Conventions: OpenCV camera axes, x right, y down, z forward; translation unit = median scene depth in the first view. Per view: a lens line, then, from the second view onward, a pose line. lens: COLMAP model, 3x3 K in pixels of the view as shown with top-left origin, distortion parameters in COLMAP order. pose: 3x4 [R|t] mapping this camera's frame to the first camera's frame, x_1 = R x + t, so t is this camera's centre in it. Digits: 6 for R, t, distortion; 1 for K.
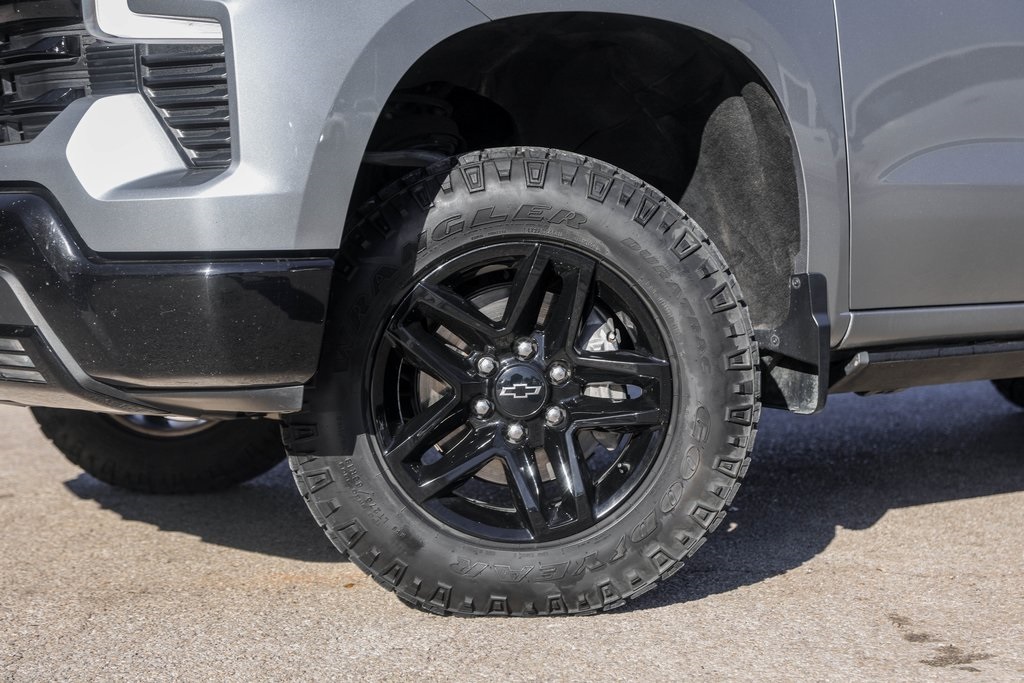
lens RADIAL K [[1739.7, 0, 513.1], [0, 1739.7, 339.8], [0, 0, 1]] dist [0.114814, 0.000000]
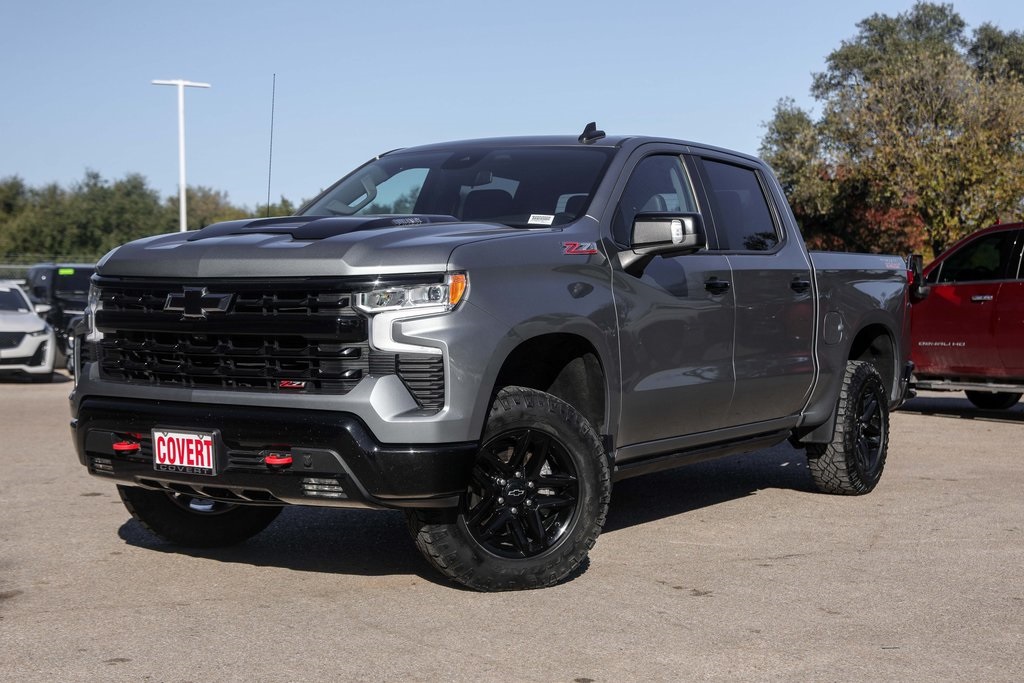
lens RADIAL K [[1557.3, 0, 511.8], [0, 1557.3, 340.1], [0, 0, 1]] dist [0.005632, 0.000000]
pose [[0.918347, 0.005067, 0.395743, -0.835500], [0.001917, 0.999849, -0.017252, -0.140247], [-0.395771, 0.016603, 0.918199, -0.918676]]
